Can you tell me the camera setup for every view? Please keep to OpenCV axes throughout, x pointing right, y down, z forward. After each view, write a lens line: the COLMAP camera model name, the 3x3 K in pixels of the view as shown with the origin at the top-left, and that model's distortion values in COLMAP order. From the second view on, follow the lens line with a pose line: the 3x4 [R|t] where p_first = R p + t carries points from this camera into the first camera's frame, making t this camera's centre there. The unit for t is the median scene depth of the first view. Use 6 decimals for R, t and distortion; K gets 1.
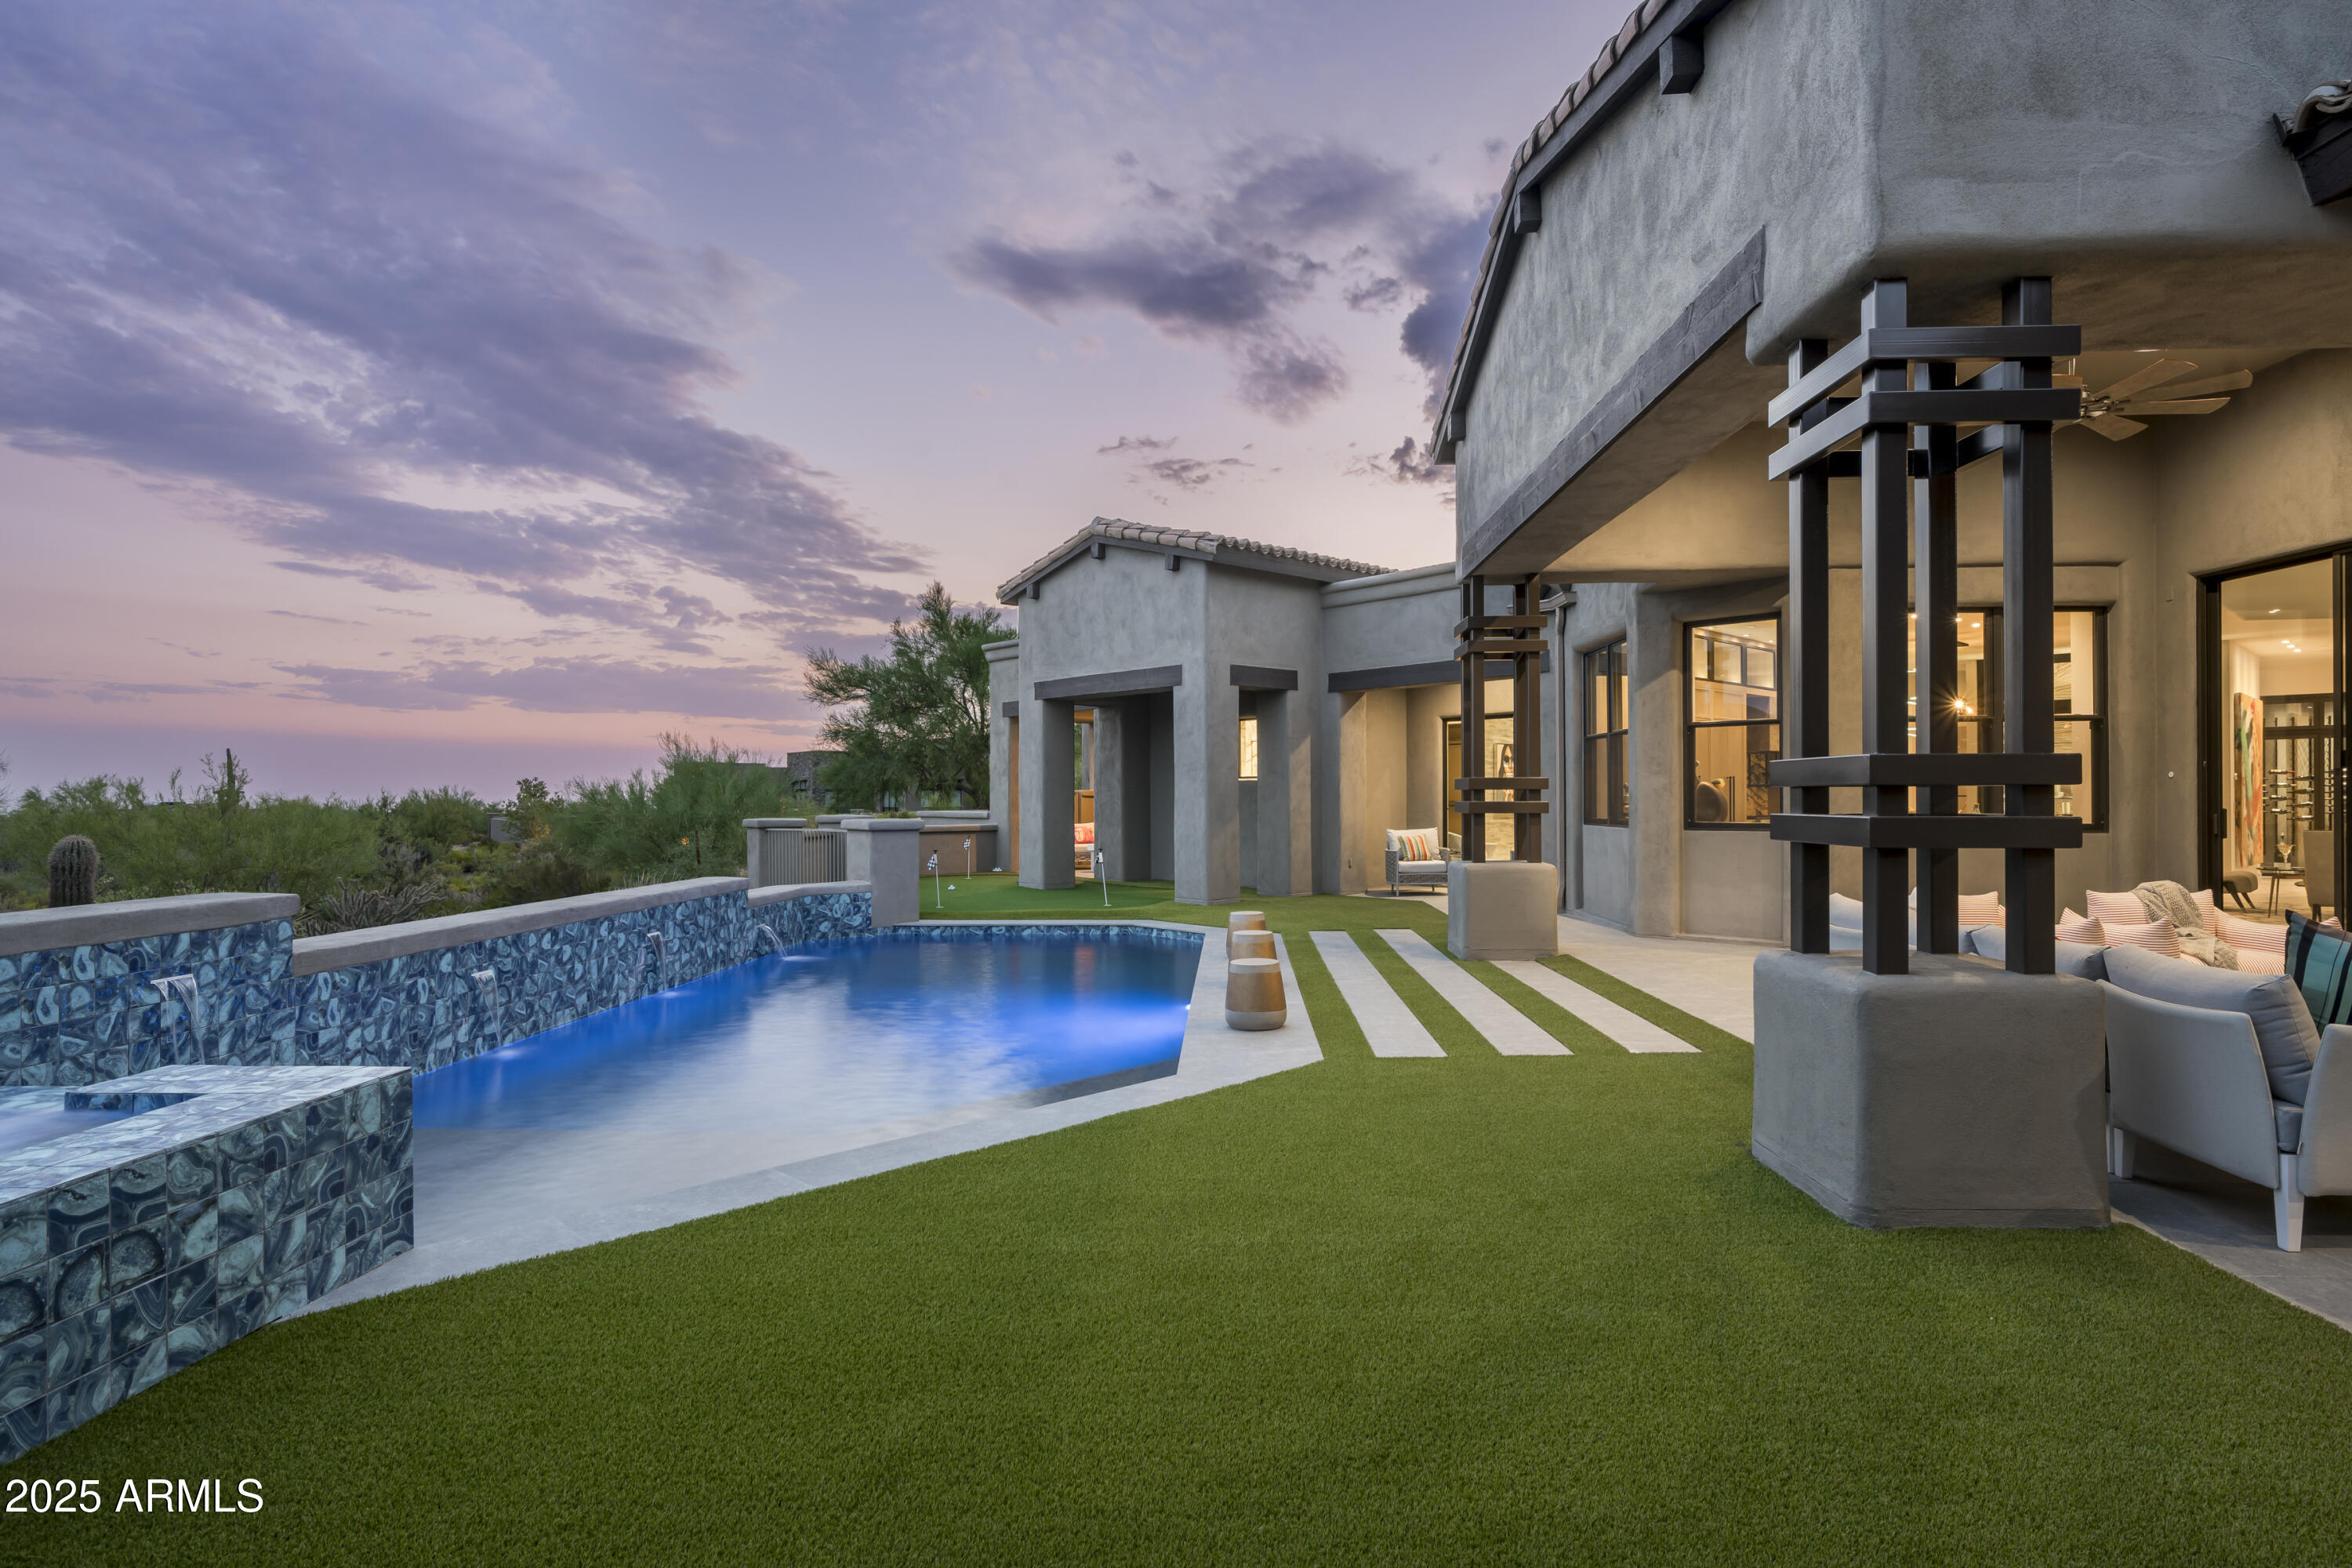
lens RADIAL K [[1188.9, 0, 1180.2], [0, 1188.9, 794.5], [0, 0, 1]] dist [0.004609, 0.000716]
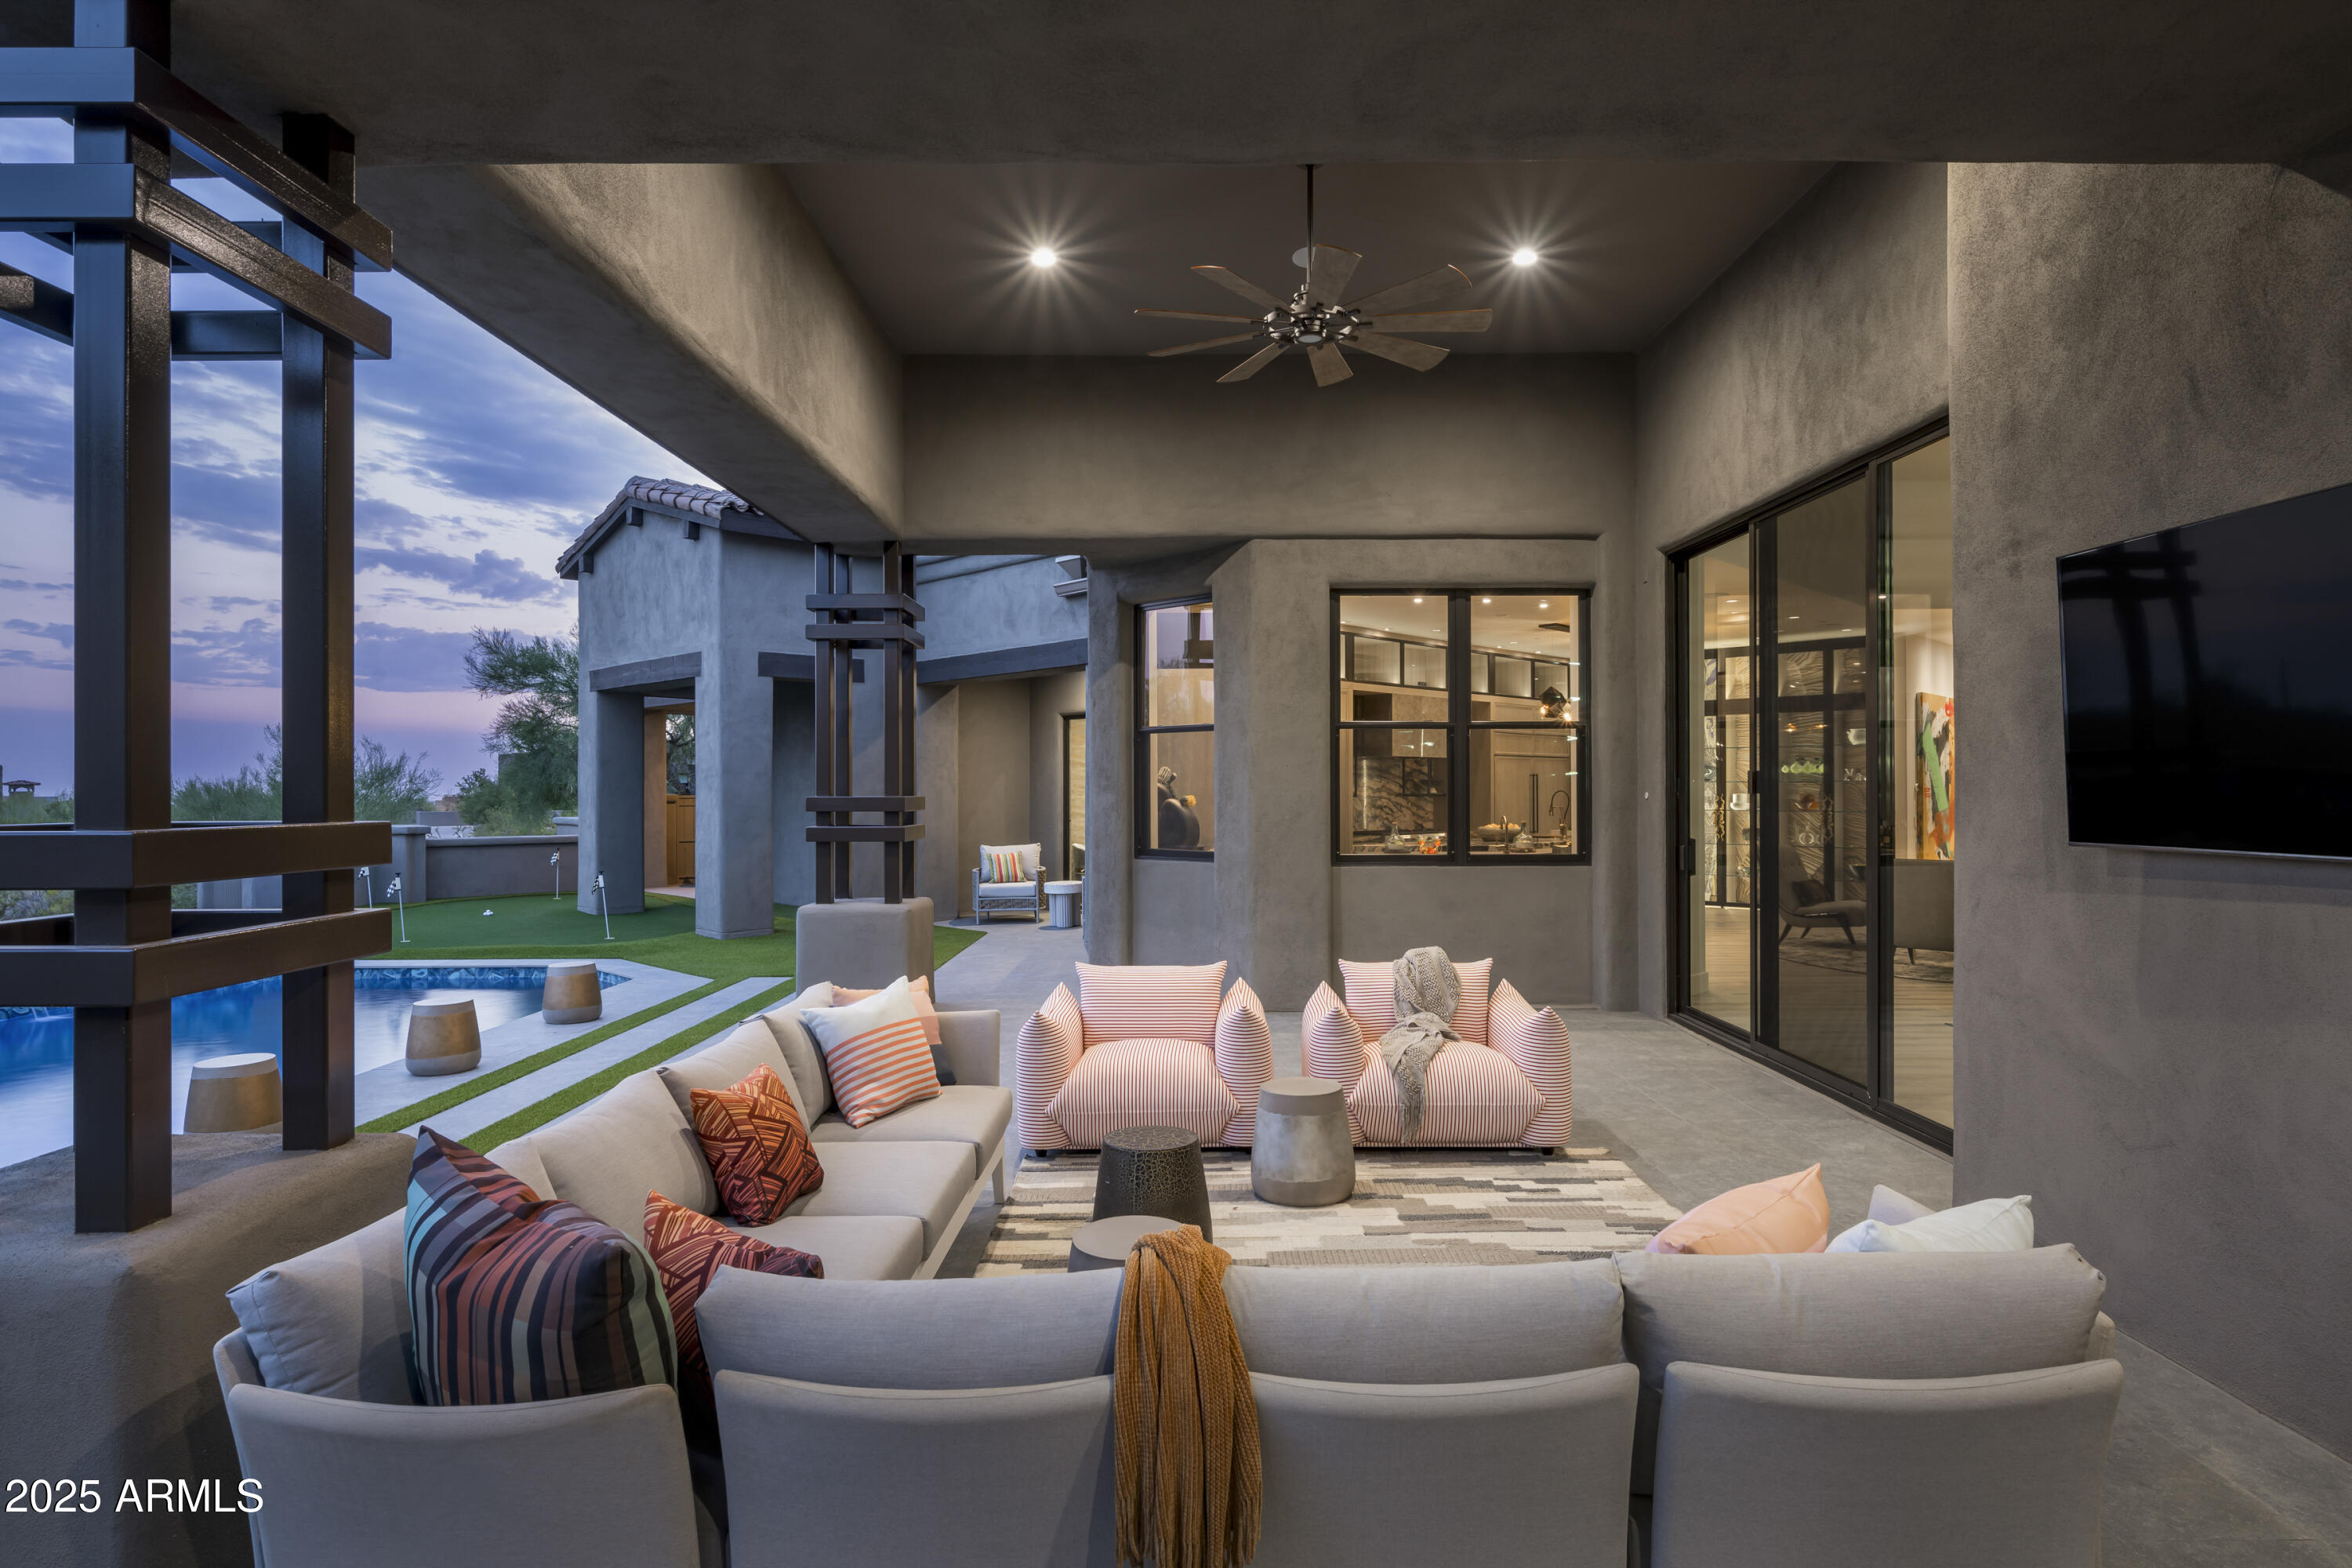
lens RADIAL K [[1256.1, 0, 1176.2], [0, 1256.1, 785.4], [0, 0, 1]] dist [-0.008339, -0.000282]
pose [[0.999065, 0.002001, 0.043197, 0.298403], [-0.001943, 0.999997, -0.001387, -0.014155], [-0.043199, 0.001301, 0.999066, 0.100950]]
